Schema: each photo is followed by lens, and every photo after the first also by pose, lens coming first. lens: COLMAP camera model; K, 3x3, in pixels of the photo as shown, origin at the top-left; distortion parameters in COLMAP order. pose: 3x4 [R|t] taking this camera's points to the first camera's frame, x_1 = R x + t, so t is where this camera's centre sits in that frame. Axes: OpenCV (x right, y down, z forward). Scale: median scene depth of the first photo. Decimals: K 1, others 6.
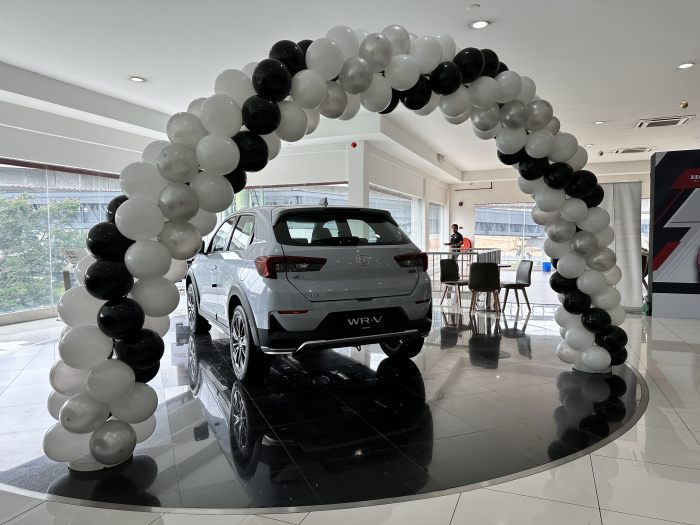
lens RADIAL K [[498.0, 0, 360.6], [0, 498.0, 262.6], [0, 0, 1]] dist [0.061435, -0.077810]
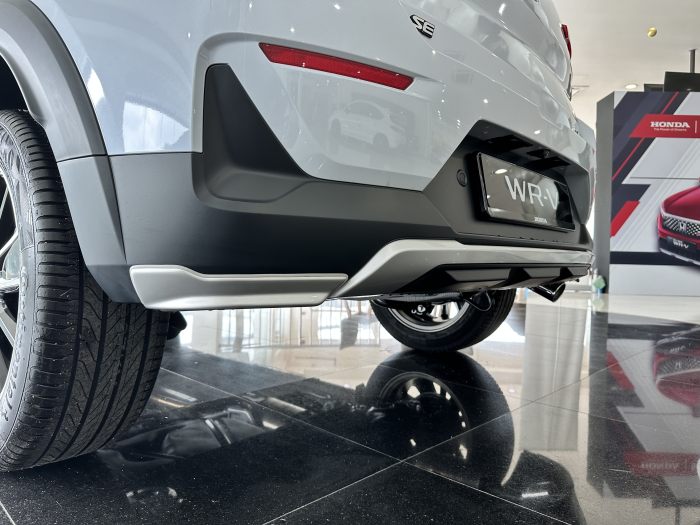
lens RADIAL K [[498.0, 0, 355.1], [0, 498.0, 256.8], [0, 0, 1]] dist [0.061435, -0.077810]
pose [[0.929237, 0.022898, 0.368774, -0.144089], [-0.008157, 0.999106, -0.041483, 0.127631], [-0.369394, 0.035540, 0.928593, 0.611067]]
